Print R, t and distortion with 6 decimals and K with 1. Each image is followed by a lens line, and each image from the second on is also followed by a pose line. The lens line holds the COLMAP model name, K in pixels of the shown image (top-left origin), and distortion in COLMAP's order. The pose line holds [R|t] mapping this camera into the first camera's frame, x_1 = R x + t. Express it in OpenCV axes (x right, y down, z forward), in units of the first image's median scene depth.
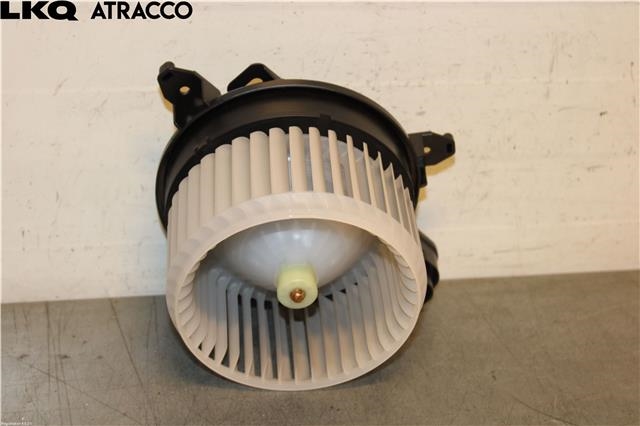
lens RADIAL K [[1499.0, 0, 318.3], [0, 1499.0, 211.2], [0, 0, 1]] dist [0.056134, 0.000000]
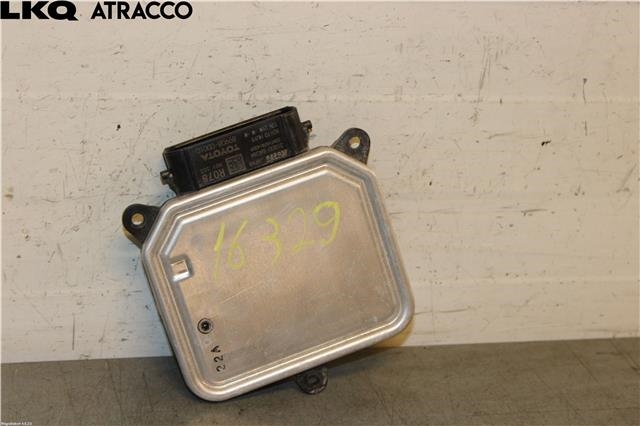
lens RADIAL K [[1552.6, 0, 321.8], [0, 1552.6, 210.2], [0, 0, 1]] dist [0.091957, 0.000000]
pose [[0.998094, 0.030760, 0.053496, 0.033421], [-0.031721, 0.999348, 0.017222, -0.041906], [-0.052931, -0.018886, 0.998420, 0.210267]]
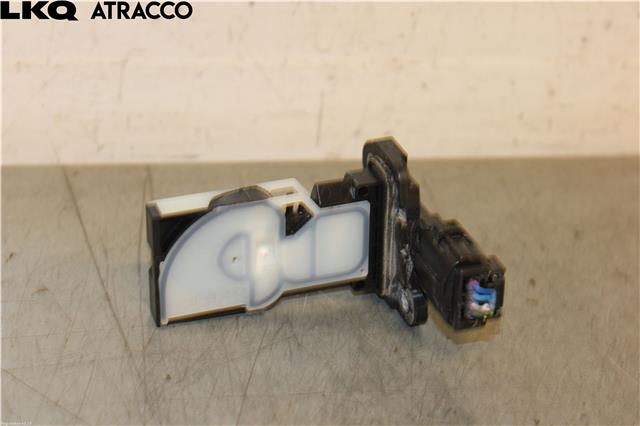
lens RADIAL K [[1552.6, 0, 322.6], [0, 1552.6, 212.0], [0, 0, 1]] dist [0.091957, 0.000000]
pose [[0.998390, 0.037488, 0.042559, -0.072083], [-0.041400, 0.994604, 0.095128, 0.019118], [-0.038763, -0.096737, 0.994555, 0.464204]]
